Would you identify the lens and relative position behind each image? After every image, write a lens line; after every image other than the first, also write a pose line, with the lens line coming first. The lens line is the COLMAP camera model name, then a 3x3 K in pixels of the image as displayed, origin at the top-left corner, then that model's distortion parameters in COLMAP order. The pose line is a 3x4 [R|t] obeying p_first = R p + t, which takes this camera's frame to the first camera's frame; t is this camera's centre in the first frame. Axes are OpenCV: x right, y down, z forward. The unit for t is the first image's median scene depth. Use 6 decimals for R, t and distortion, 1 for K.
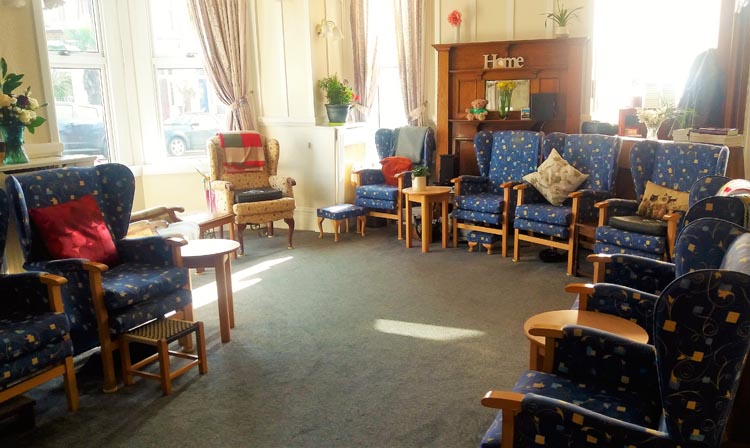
lens RADIAL K [[634.8, 0, 375.7], [0, 634.8, 235.5], [0, 0, 1]] dist [-0.001102, -0.007662]
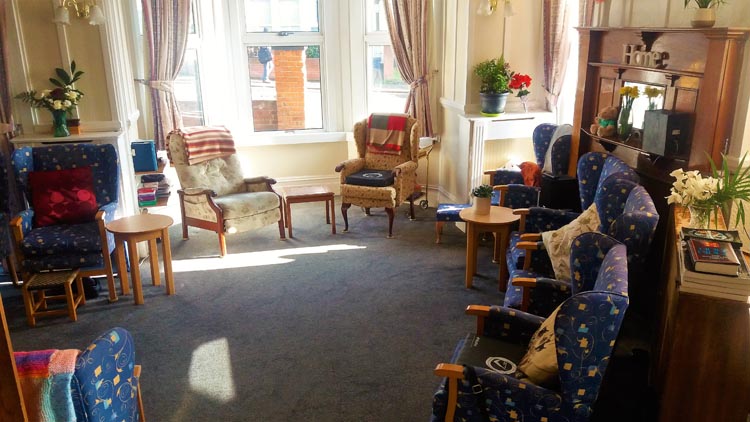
lens RADIAL K [[587.6, 0, 375.0], [0, 587.6, 211.0], [0, 0, 1]] dist [0.098294, -0.237828]
pose [[0.633188, 0.236460, -0.736993, 0.523120], [-0.174124, 0.971300, 0.162038, -0.166362], [0.754157, 0.025728, 0.656190, 0.377398]]
